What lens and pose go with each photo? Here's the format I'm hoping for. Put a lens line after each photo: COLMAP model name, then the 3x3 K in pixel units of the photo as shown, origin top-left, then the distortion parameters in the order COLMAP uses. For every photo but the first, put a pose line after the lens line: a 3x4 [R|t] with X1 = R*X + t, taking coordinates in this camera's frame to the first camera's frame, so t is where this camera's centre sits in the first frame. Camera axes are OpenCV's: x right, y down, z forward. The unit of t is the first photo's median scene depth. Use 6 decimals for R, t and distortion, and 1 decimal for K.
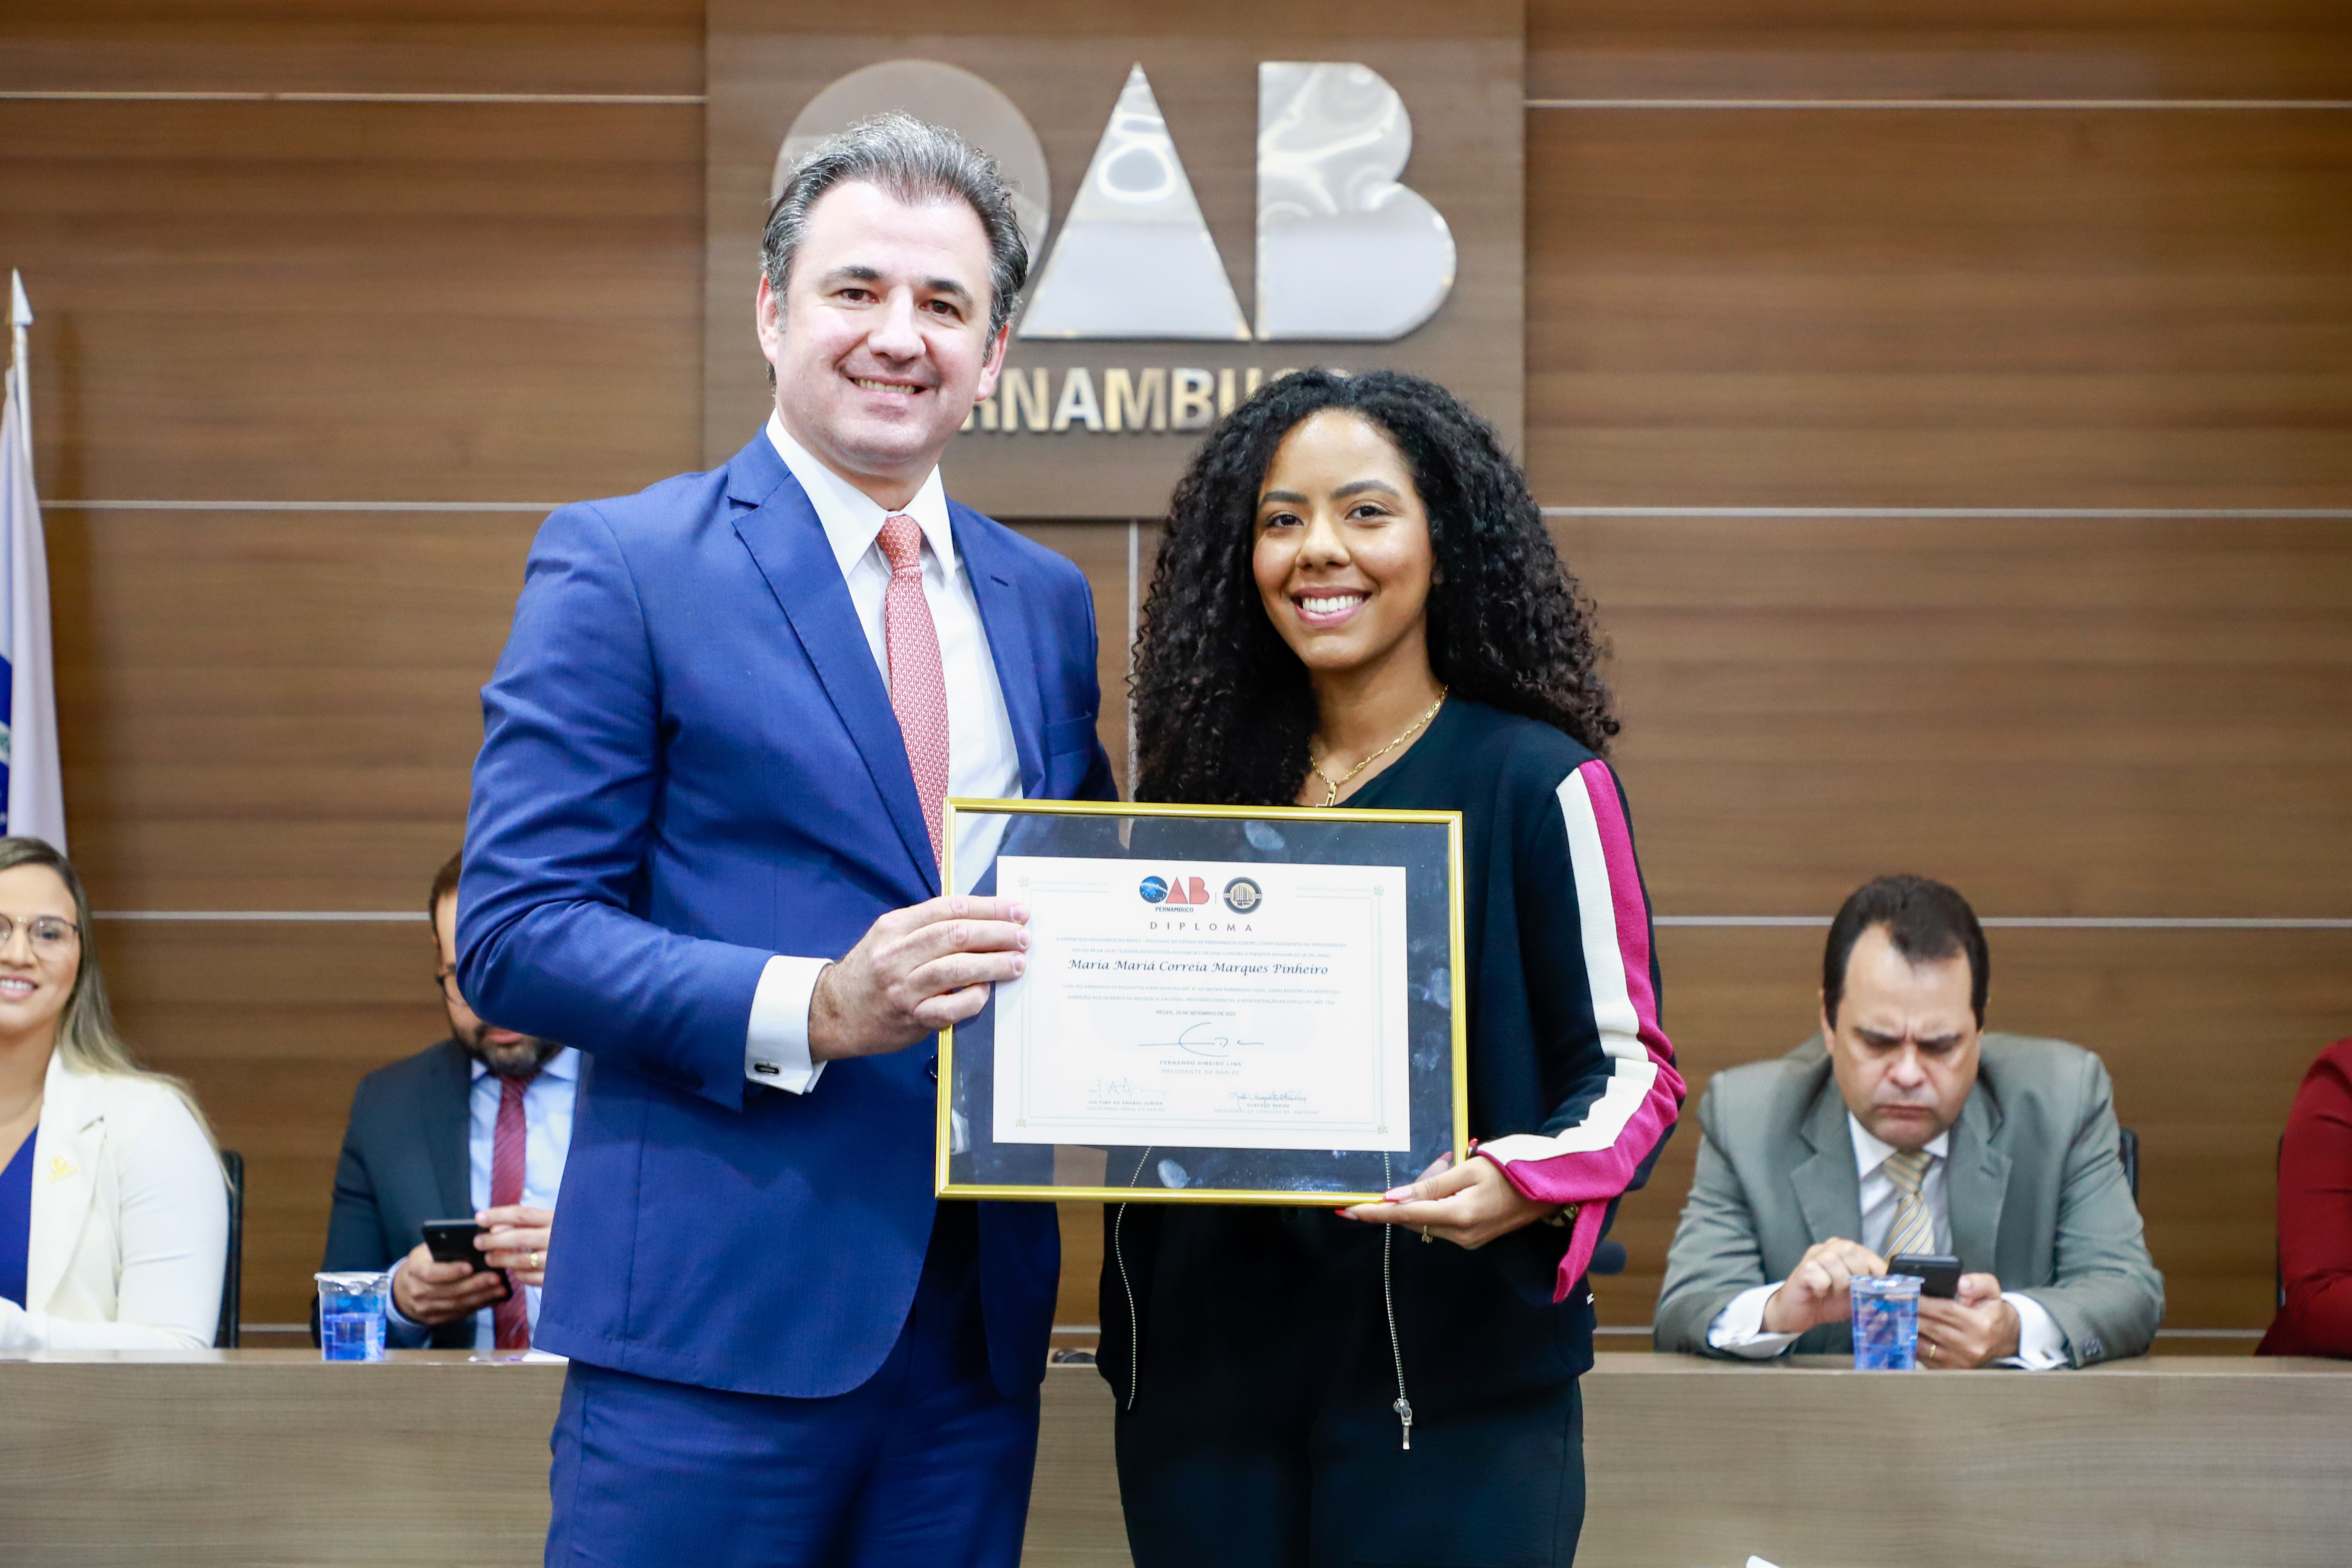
lens RADIAL K [[3980.9, 0, 1184.4], [0, 3980.9, 833.9], [0, 0, 1]] dist [0.032219, 0.000000]
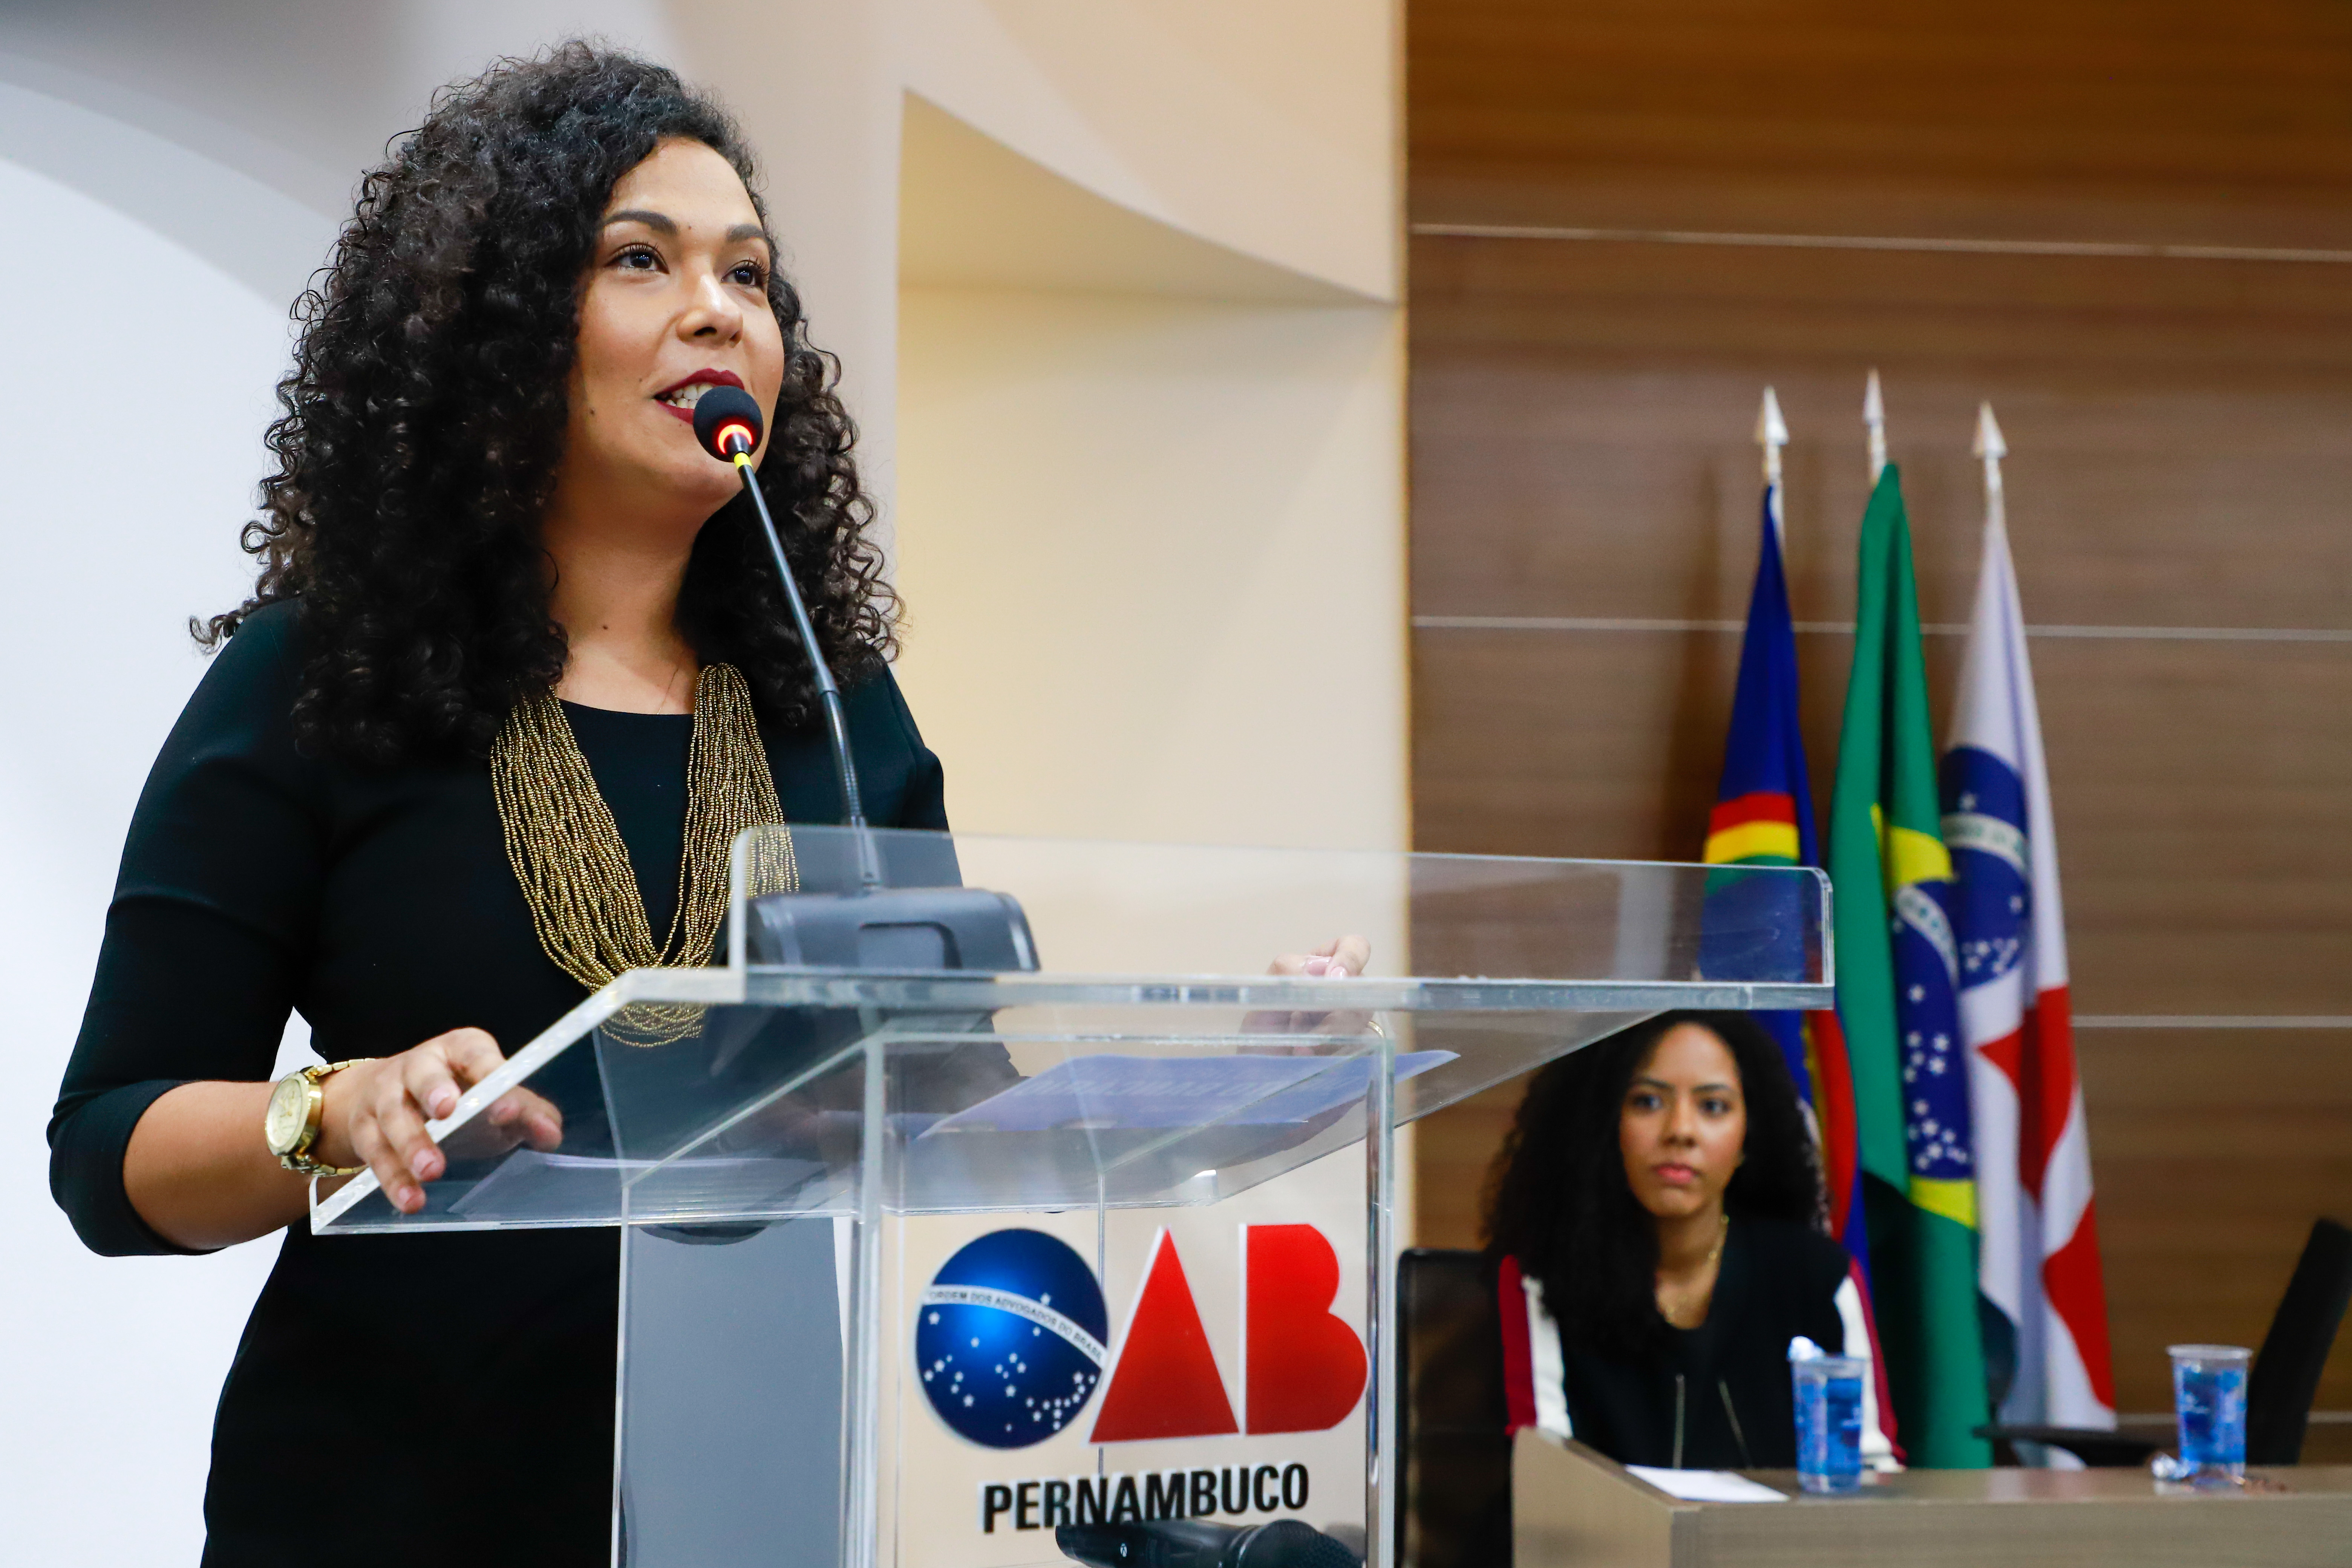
lens RADIAL K [[3185.2, 0, 1162.5], [0, 3185.2, 735.7], [0, 0, 1]] dist [0.053800, 0.000000]
pose [[0.992259, 0.011278, 0.123670, -0.603752], [-0.001924, 0.997144, -0.075500, 0.009459], [-0.124169, 0.074677, 0.989447, 0.196663]]
